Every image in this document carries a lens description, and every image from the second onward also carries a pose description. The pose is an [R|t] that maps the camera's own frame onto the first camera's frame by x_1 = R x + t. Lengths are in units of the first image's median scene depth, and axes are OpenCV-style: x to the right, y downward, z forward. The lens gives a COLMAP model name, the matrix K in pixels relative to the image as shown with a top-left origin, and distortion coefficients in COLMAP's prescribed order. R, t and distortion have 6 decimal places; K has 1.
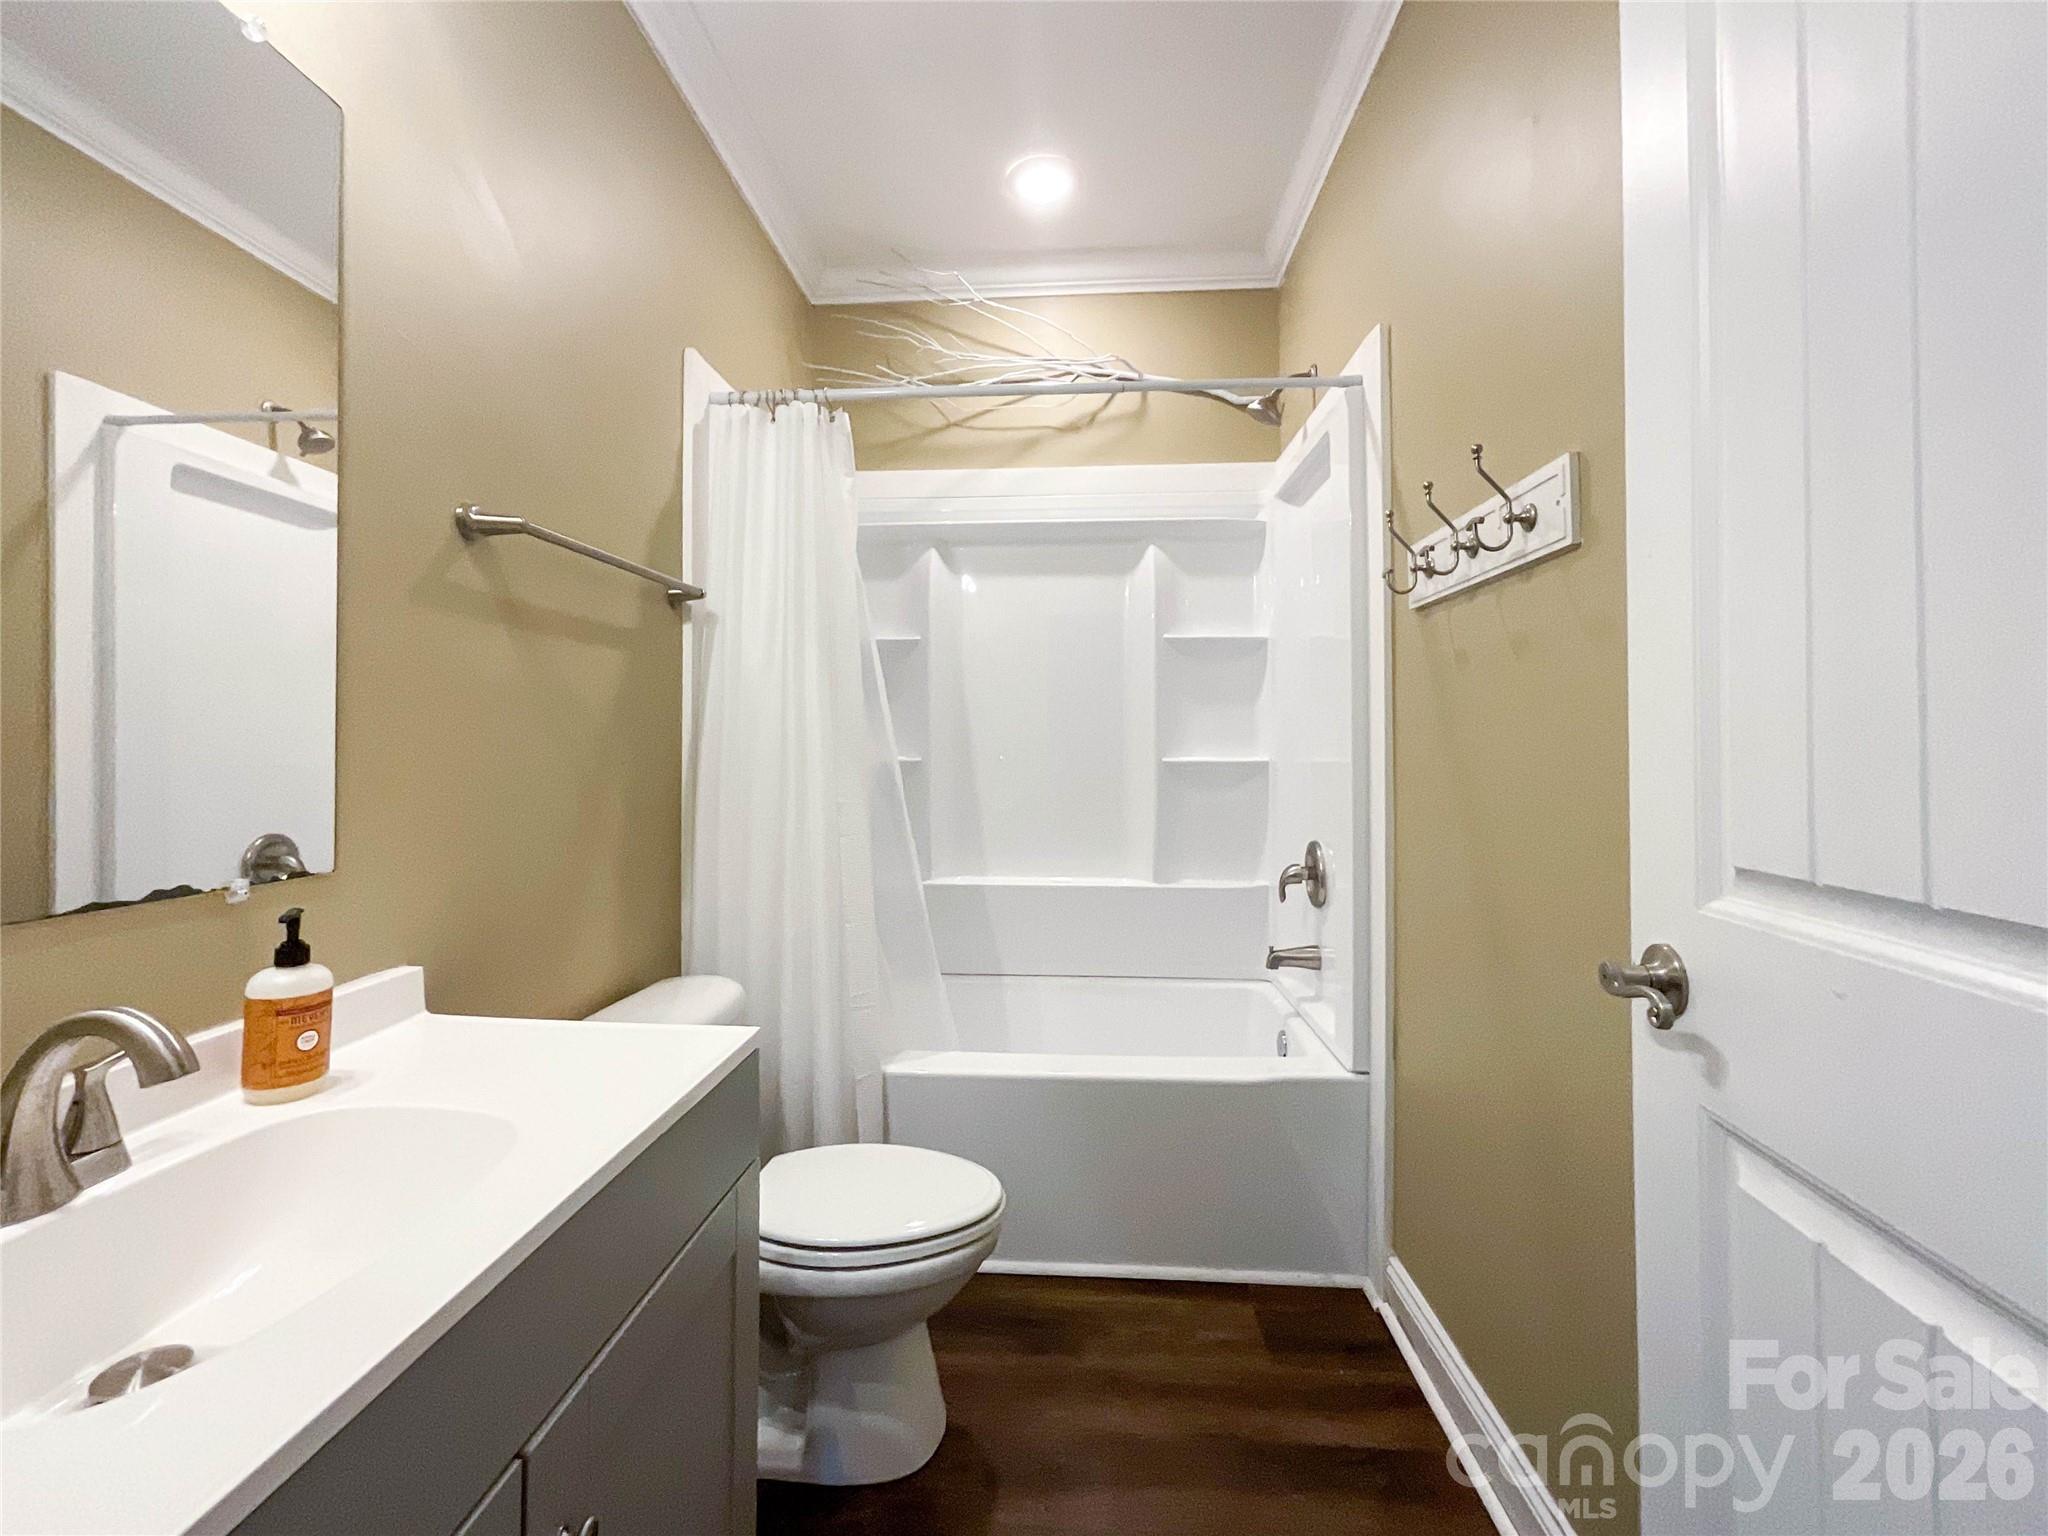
lens RADIAL K [[849.6, 0, 1023.6], [0, 849.6, 758.6], [0, 0, 1]] dist [-0.021034, 0.013065]
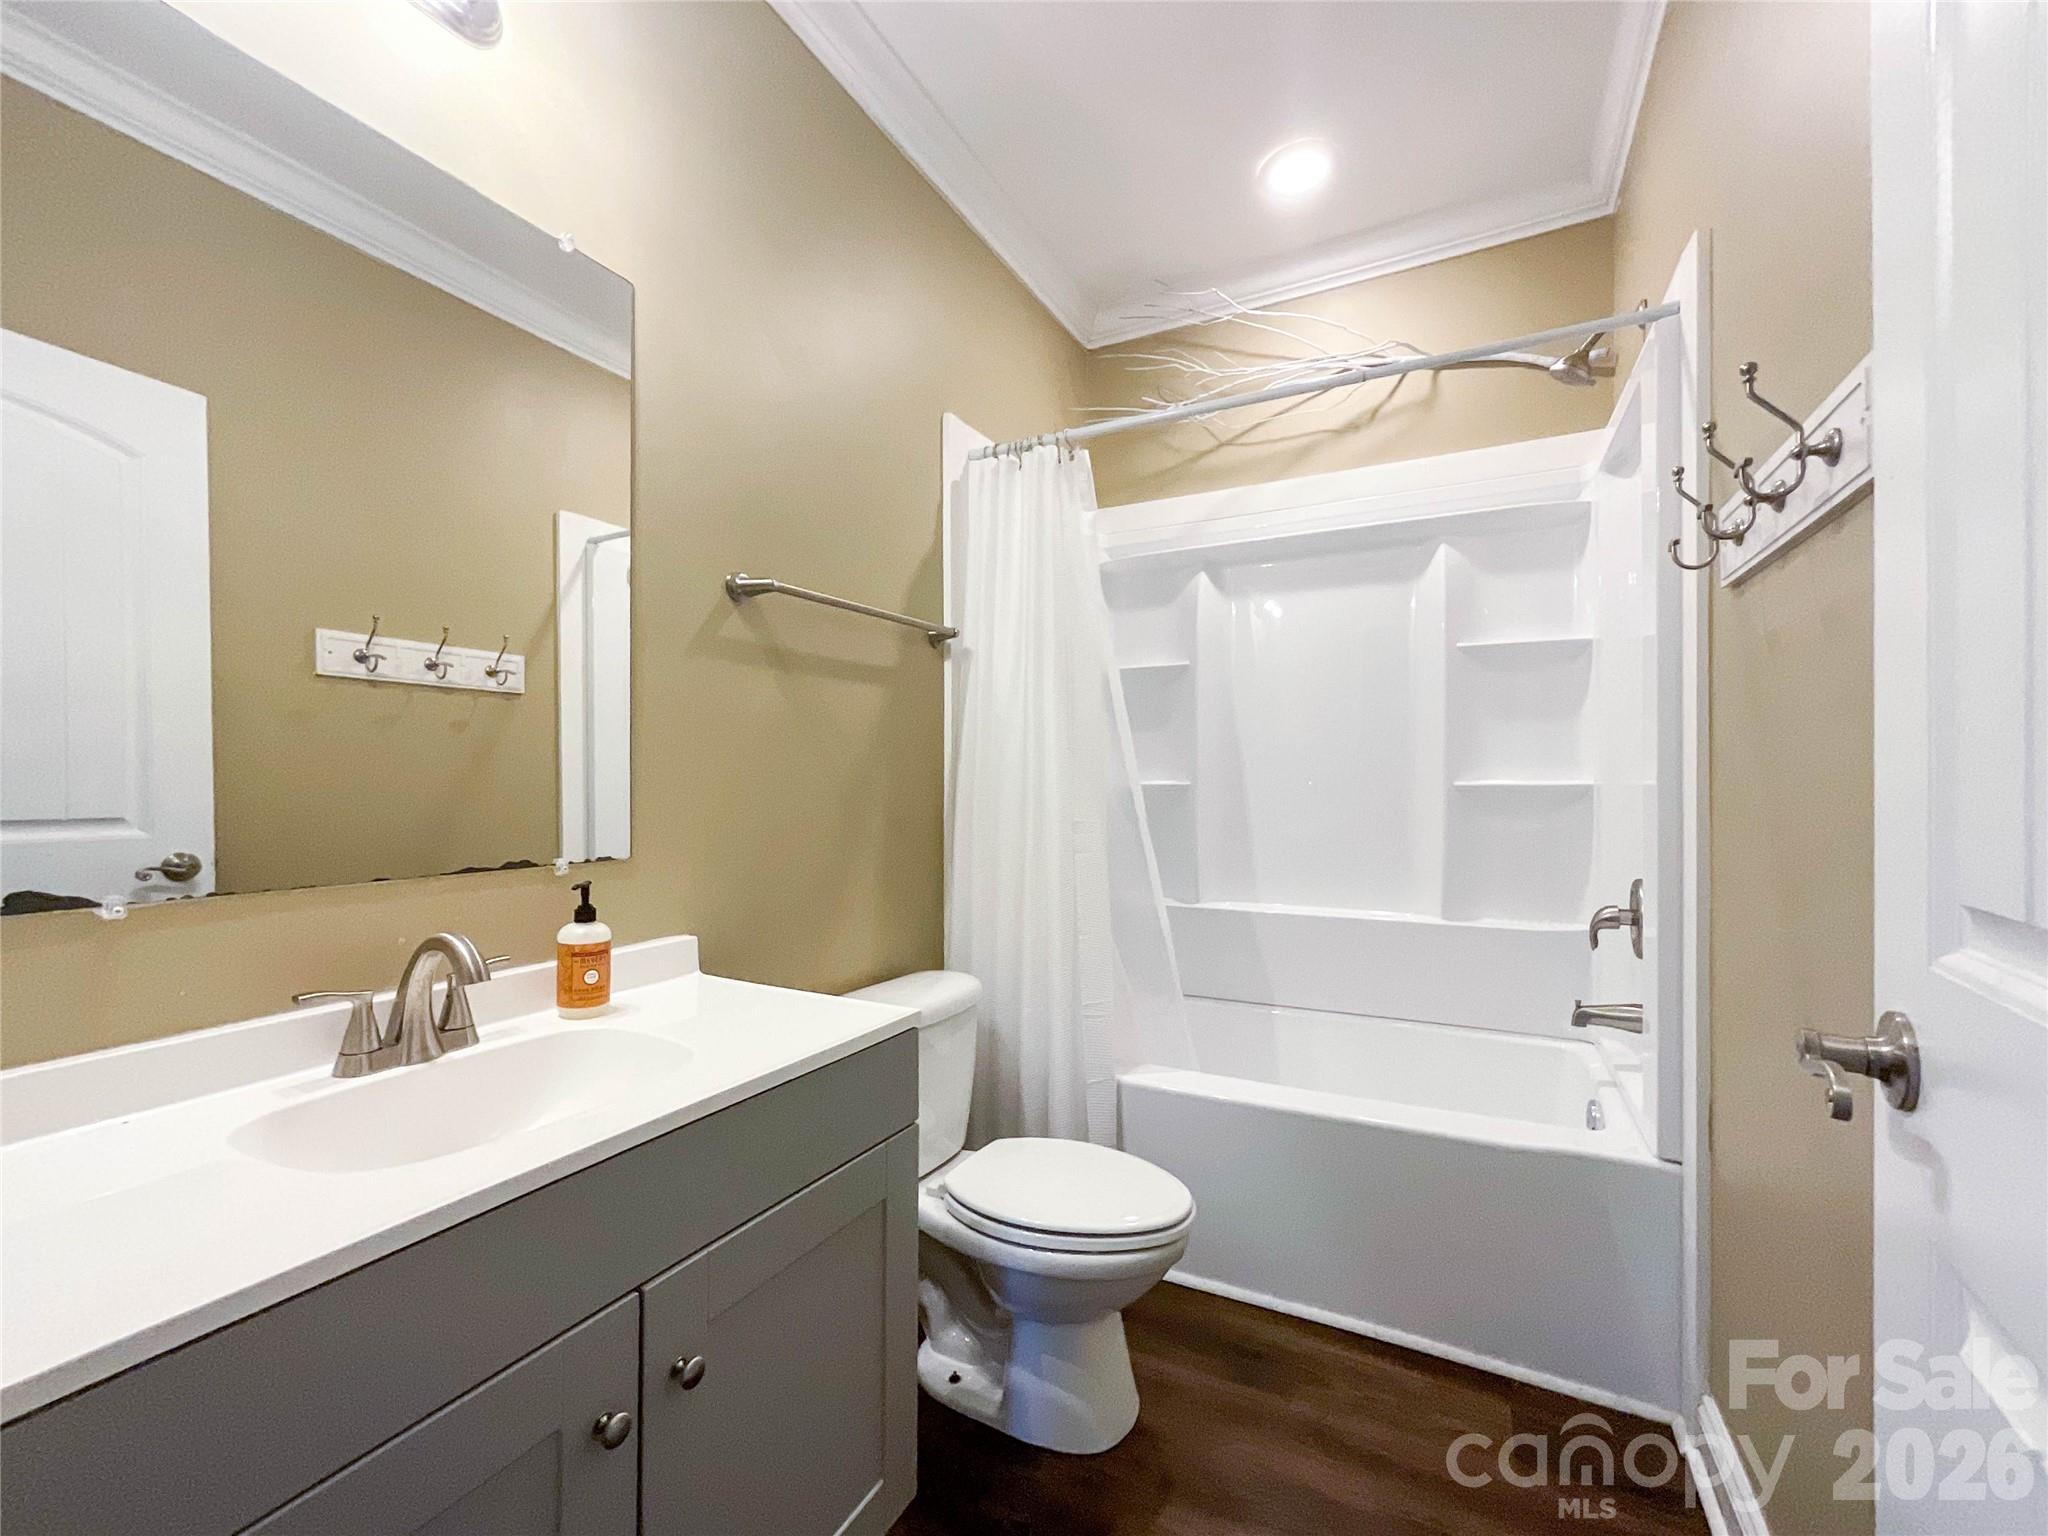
lens RADIAL K [[839.3, 0, 1036.0], [0, 839.3, 803.6], [0, 0, 1]] dist [-0.029860, 0.021397]
pose [[0.917957, 0.007803, -0.396604, 0.147178], [-0.001339, 0.999862, 0.016572, 0.012281], [0.396679, -0.014682, 0.917840, 0.020106]]
